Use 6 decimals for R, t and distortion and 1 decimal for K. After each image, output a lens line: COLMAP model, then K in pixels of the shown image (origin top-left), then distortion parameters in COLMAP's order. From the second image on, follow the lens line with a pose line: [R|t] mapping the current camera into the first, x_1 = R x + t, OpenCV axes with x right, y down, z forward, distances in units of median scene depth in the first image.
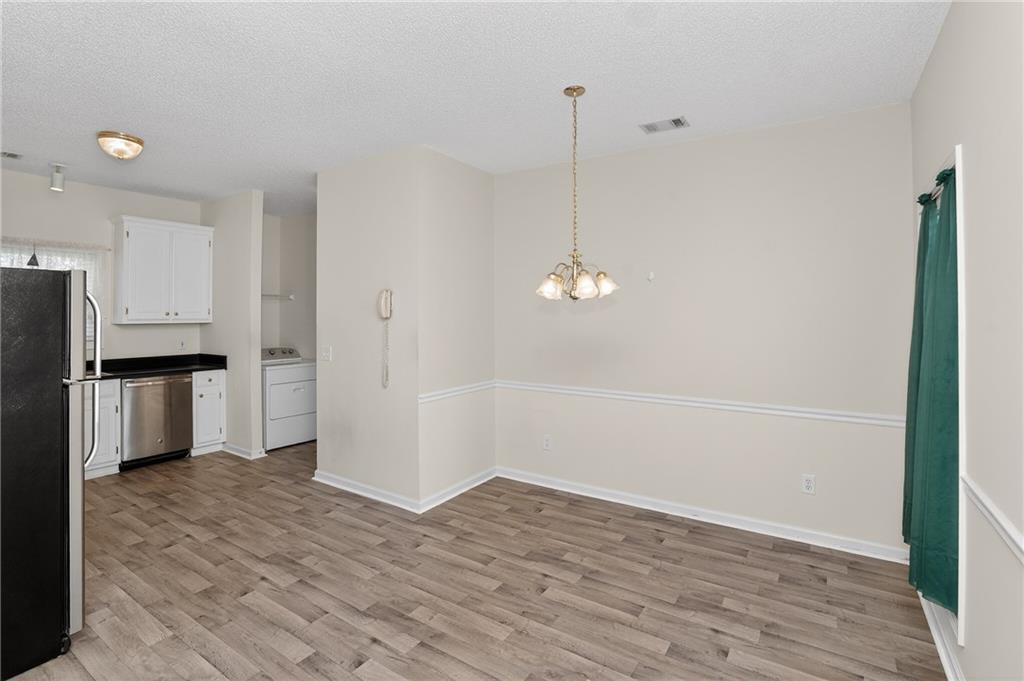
lens RADIAL K [[480.3, 0, 516.4], [0, 480.3, 307.8], [0, 0, 1]] dist [-0.035412, 0.006979]
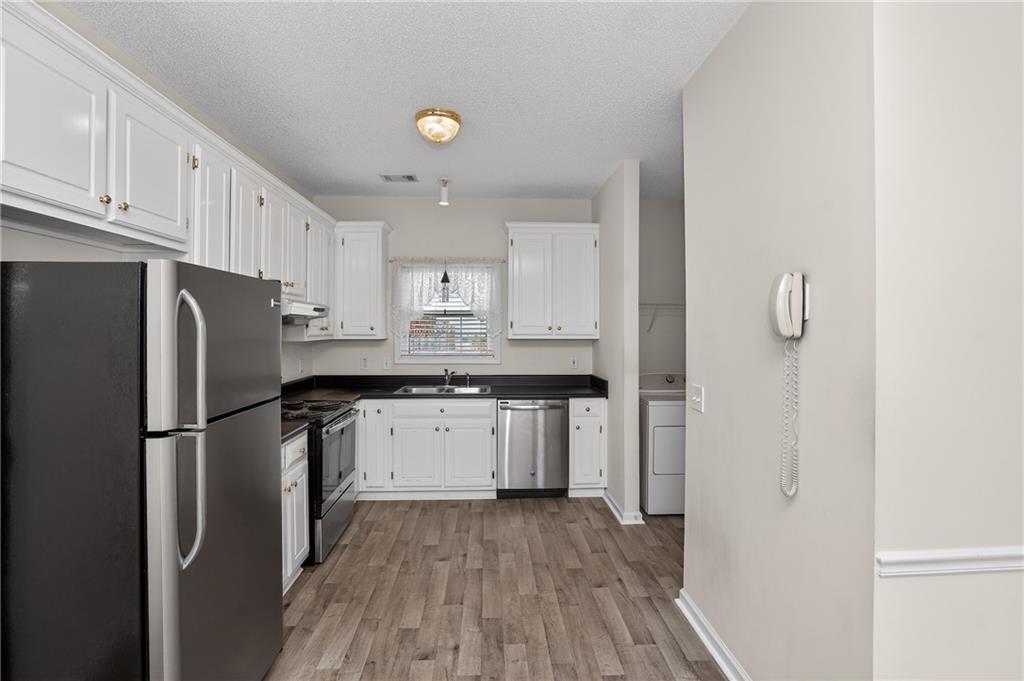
lens RADIAL K [[480.3, 0, 511.7], [0, 480.3, 328.7], [0, 0, 1]] dist [-0.035412, 0.006979]
pose [[0.581440, 0.002191, -0.813586, -0.057296], [0.008273, 0.999929, 0.008605, 0.005698], [0.813547, -0.011734, 0.581380, 0.455584]]
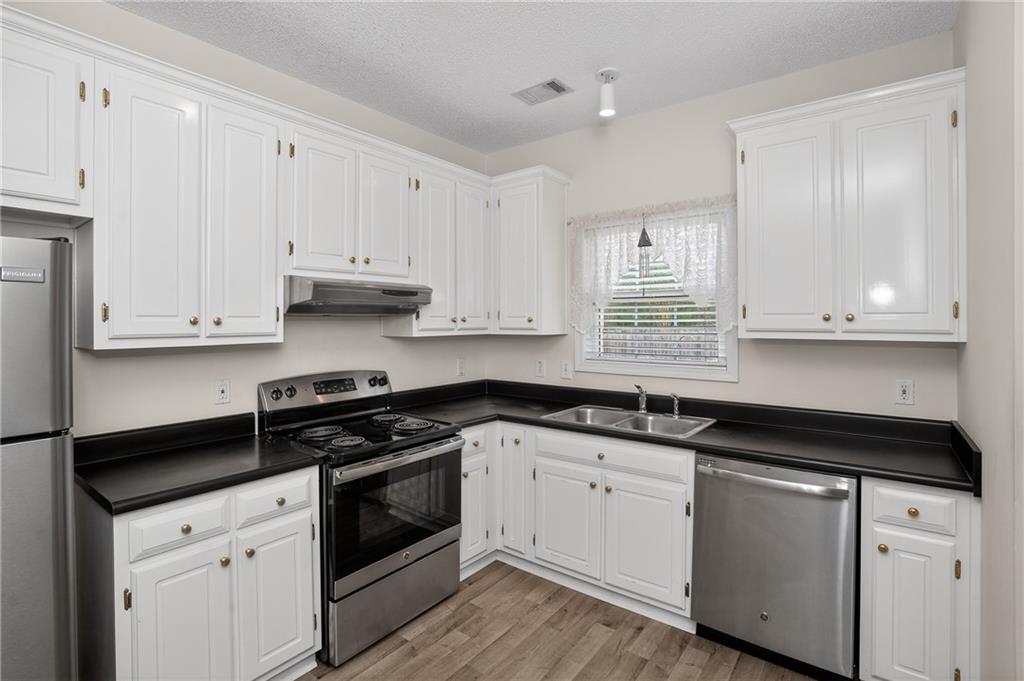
lens RADIAL K [[480.3, 0, 515.8], [0, 480.3, 322.5], [0, 0, 1]] dist [-0.035412, 0.006979]
pose [[-0.091928, 0.004593, -0.995755, -0.316739], [0.014229, 0.999893, 0.003298, 0.012058], [0.995664, -0.013865, -0.091983, 0.822514]]
